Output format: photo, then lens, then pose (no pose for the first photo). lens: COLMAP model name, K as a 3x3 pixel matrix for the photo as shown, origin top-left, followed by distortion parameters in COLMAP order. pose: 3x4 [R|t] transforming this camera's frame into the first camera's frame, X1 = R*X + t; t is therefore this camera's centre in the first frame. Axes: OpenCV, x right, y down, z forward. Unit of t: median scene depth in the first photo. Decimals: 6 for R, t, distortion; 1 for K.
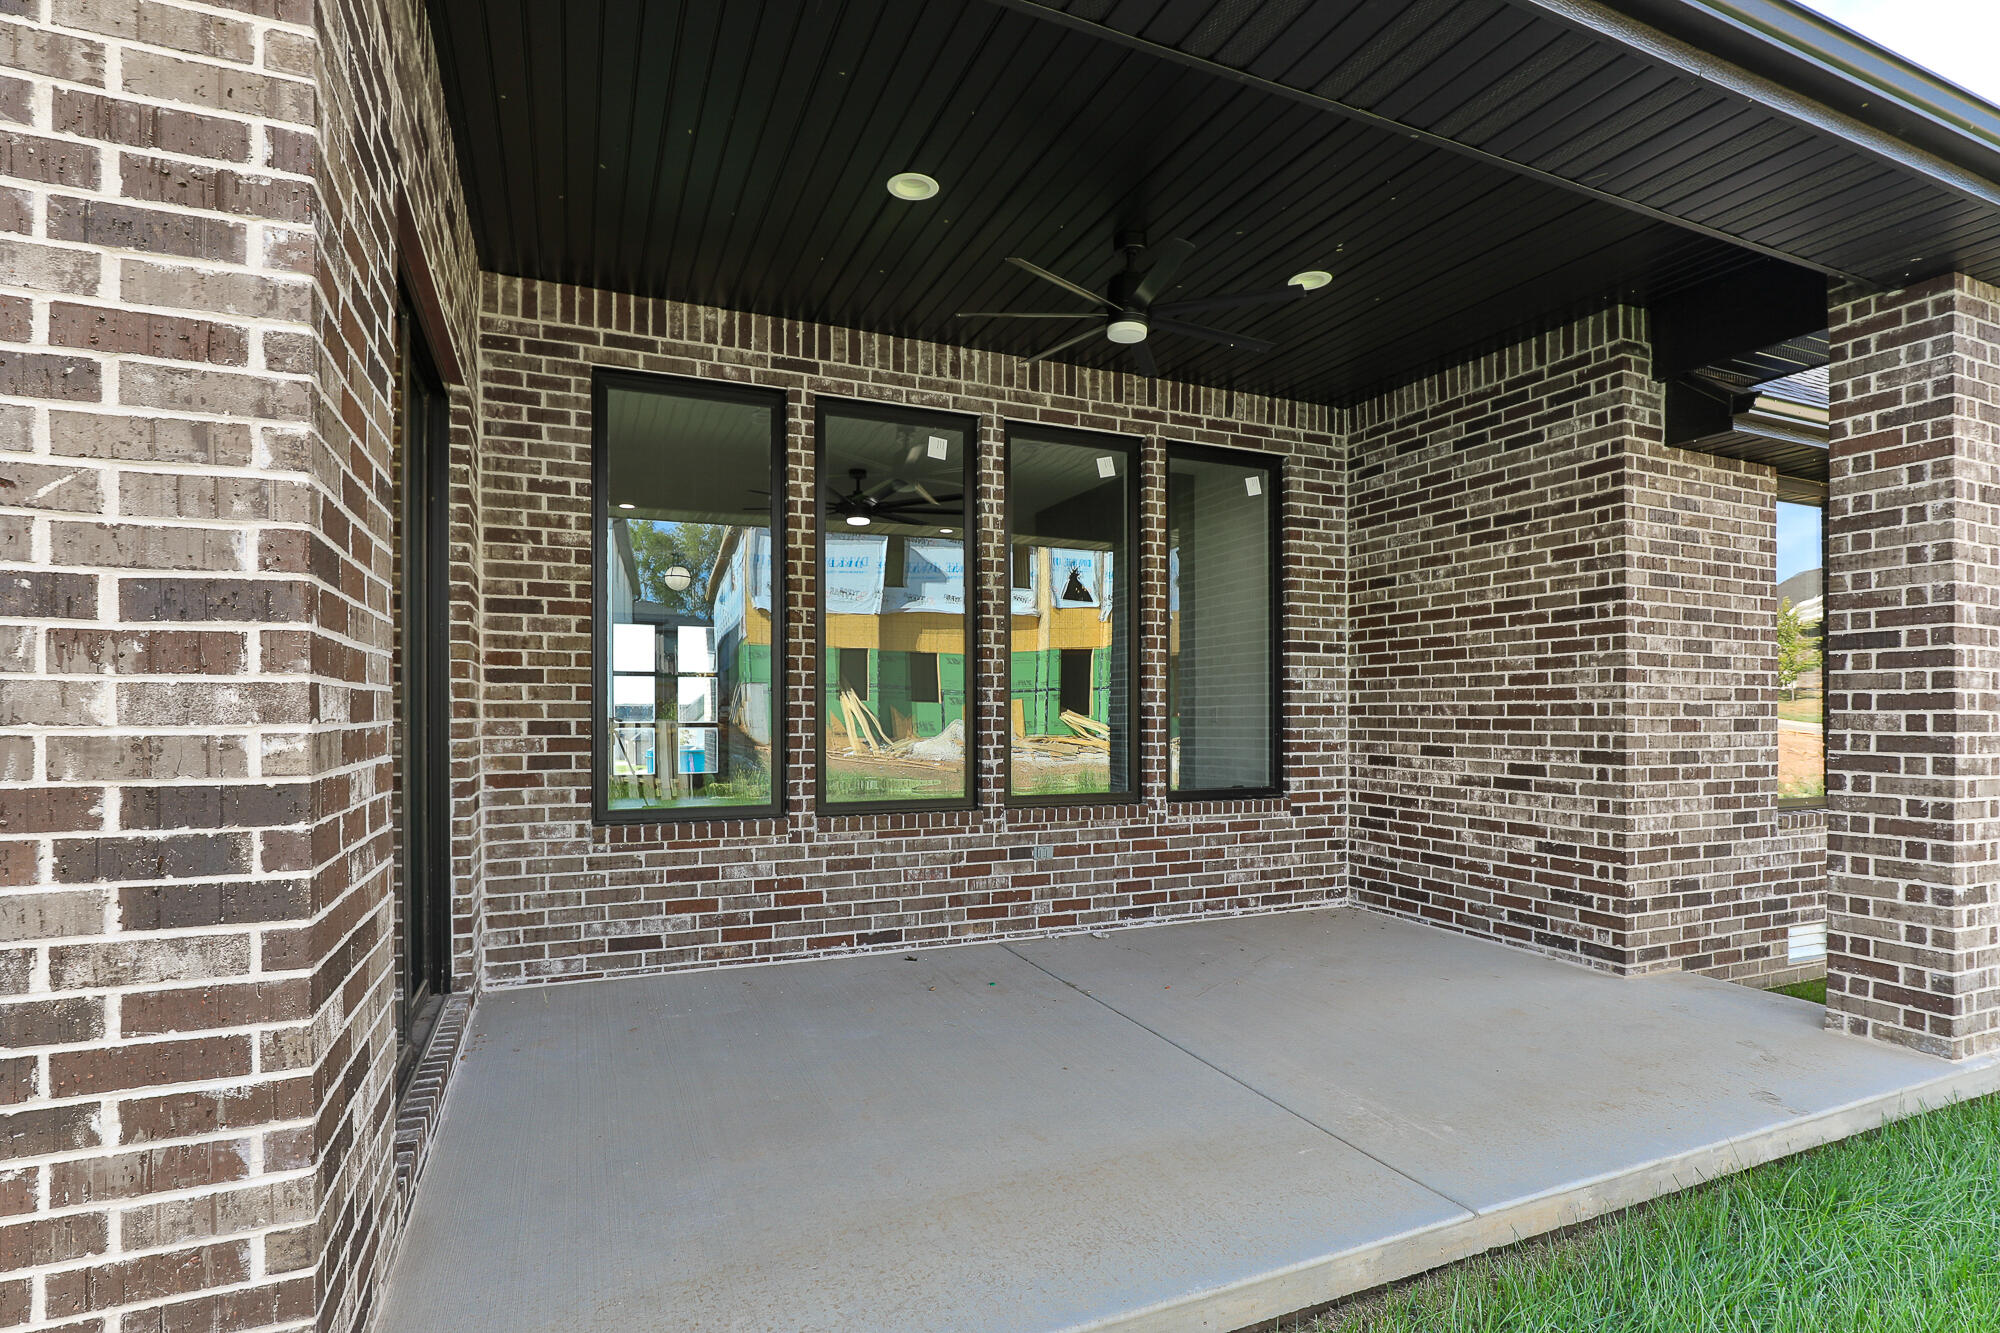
lens RADIAL K [[980.2, 0, 1000.8], [0, 980.2, 721.8], [0, 0, 1]] dist [-0.001969, 0.000188]
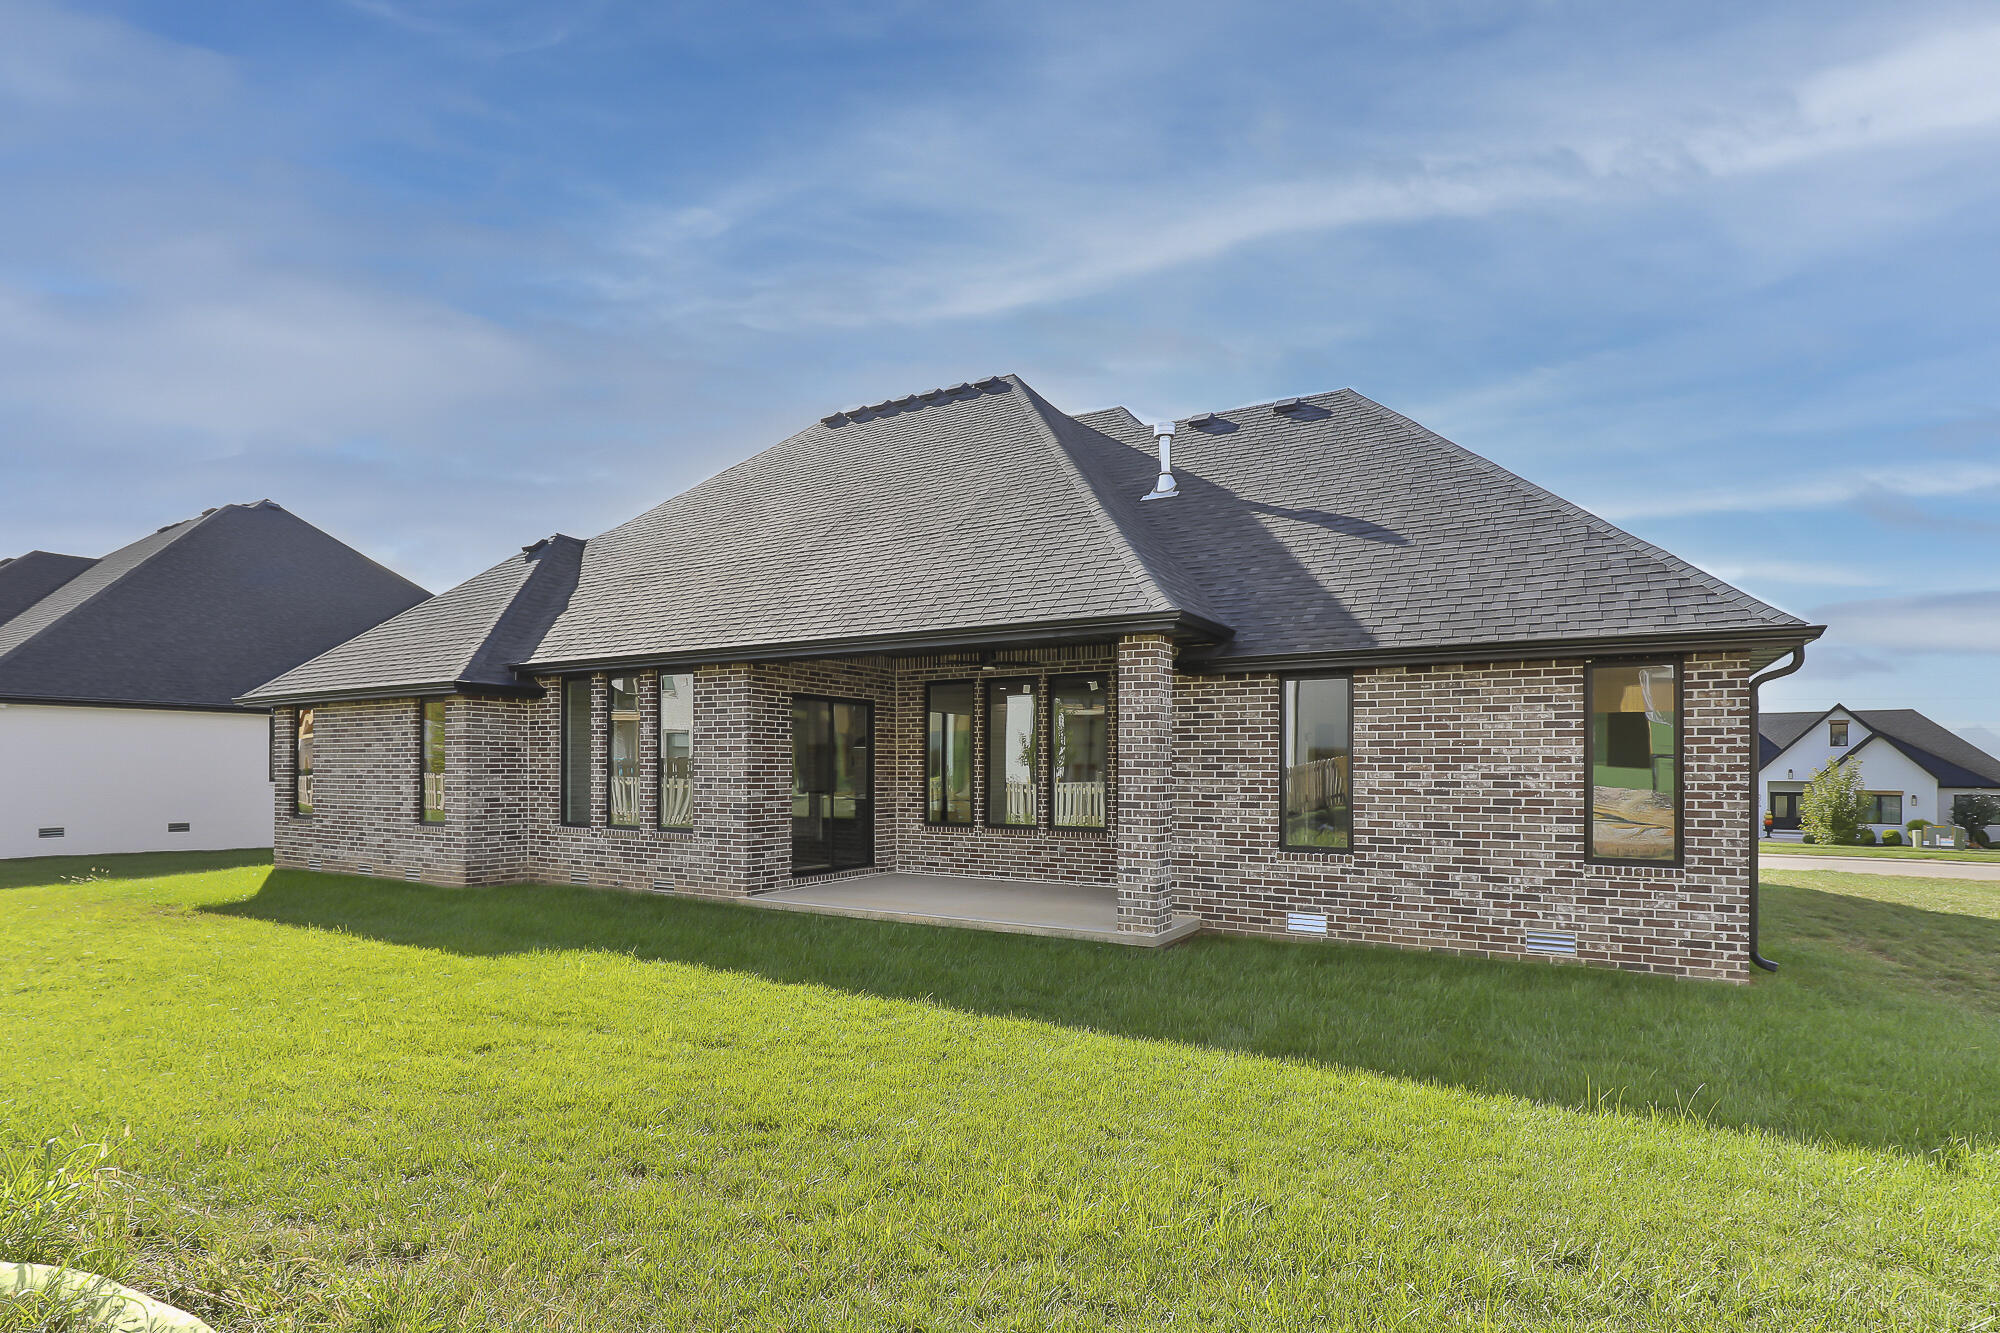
lens RADIAL K [[980.2, 0, 1000.8], [0, 980.2, 721.8], [0, 0, 1]] dist [-0.001969, 0.000188]
pose [[0.582581, -0.036874, -0.811936, 2.179838], [-0.004007, 0.998828, -0.048237, -0.071054], [0.812763, 0.031356, 0.581750, -0.615585]]
